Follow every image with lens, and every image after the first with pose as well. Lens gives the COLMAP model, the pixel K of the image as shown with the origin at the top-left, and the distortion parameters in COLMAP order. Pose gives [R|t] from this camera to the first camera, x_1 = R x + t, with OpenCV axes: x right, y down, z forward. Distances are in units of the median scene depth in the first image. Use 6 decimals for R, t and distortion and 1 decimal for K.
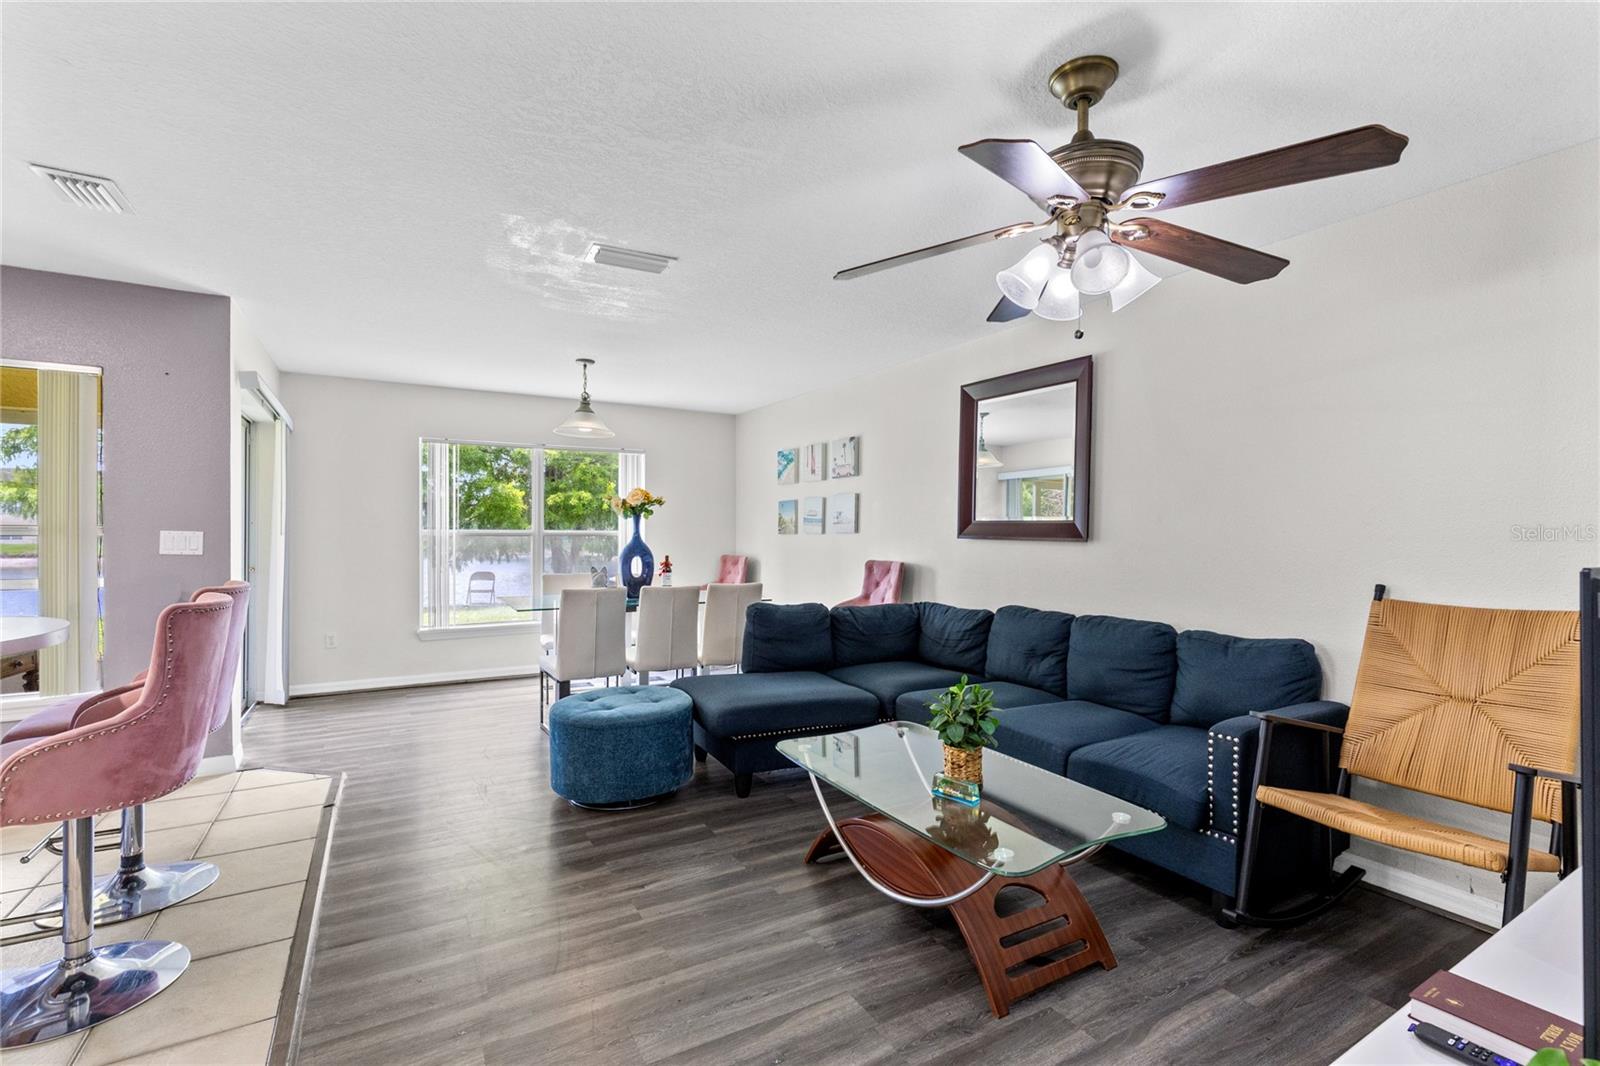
lens RADIAL K [[717.2, 0, 795.5], [0, 717.2, 539.1], [0, 0, 1]] dist [0.003371, 0.000092]
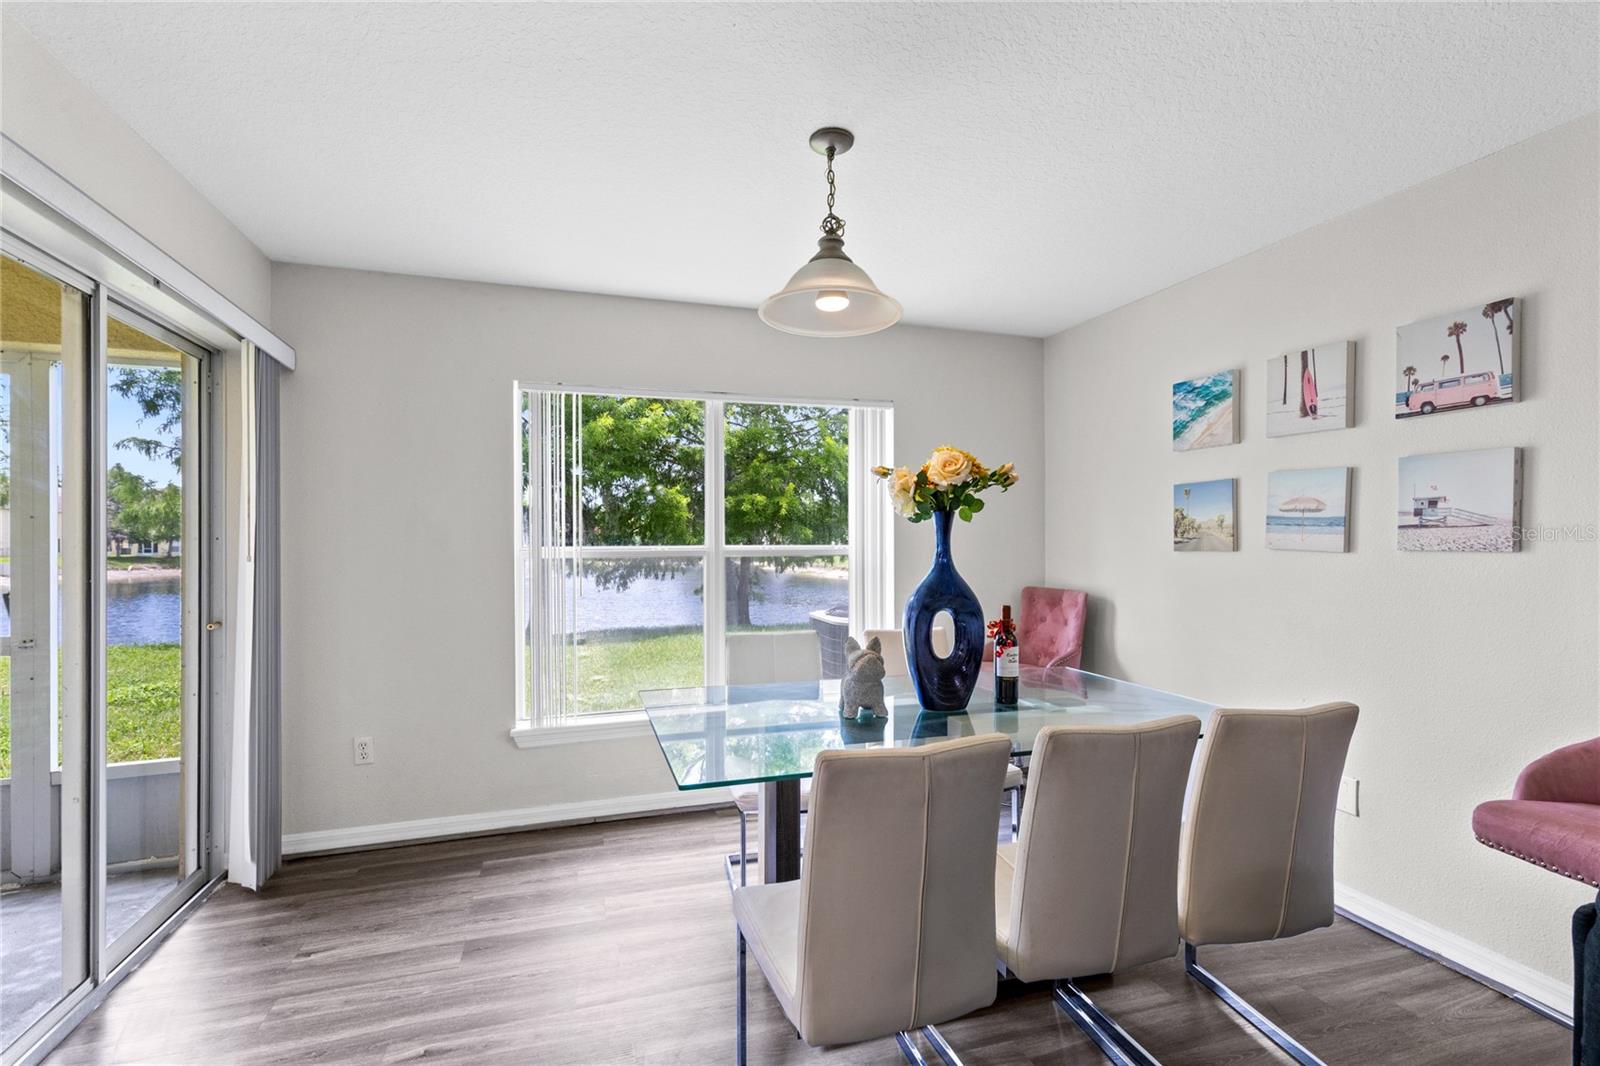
lens RADIAL K [[717.2, 0, 795.5], [0, 717.2, 539.1], [0, 0, 1]] dist [0.003371, 0.000092]
pose [[0.977179, -0.009950, -0.212186, -0.207589], [0.007573, 0.999899, -0.012010, -0.012977], [0.212284, 0.010129, 0.977155, 0.541675]]
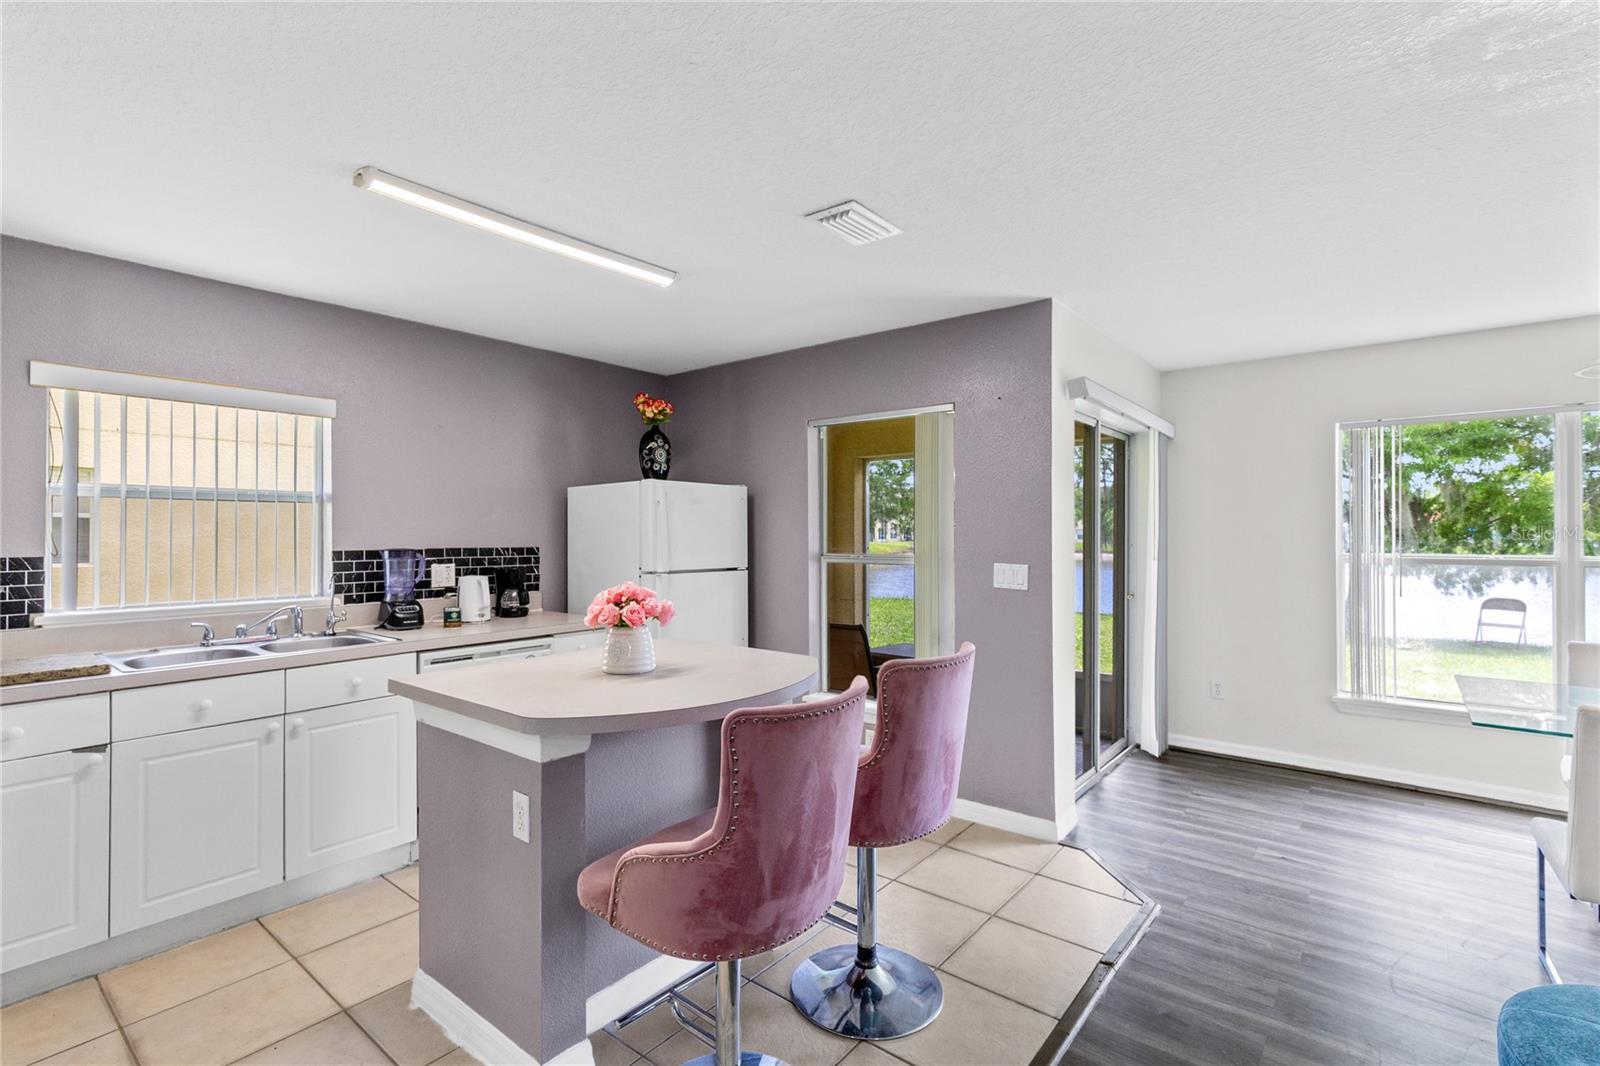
lens RADIAL K [[721.8, 0, 812.3], [0, 721.8, 527.7], [0, 0, 1]] dist [0.004762, 0.000712]
pose [[0.366475, -0.010140, -0.930373, -0.050922], [-0.005936, 0.999895, -0.013237, -0.029304], [0.930409, 0.010374, 0.366376, 0.276295]]
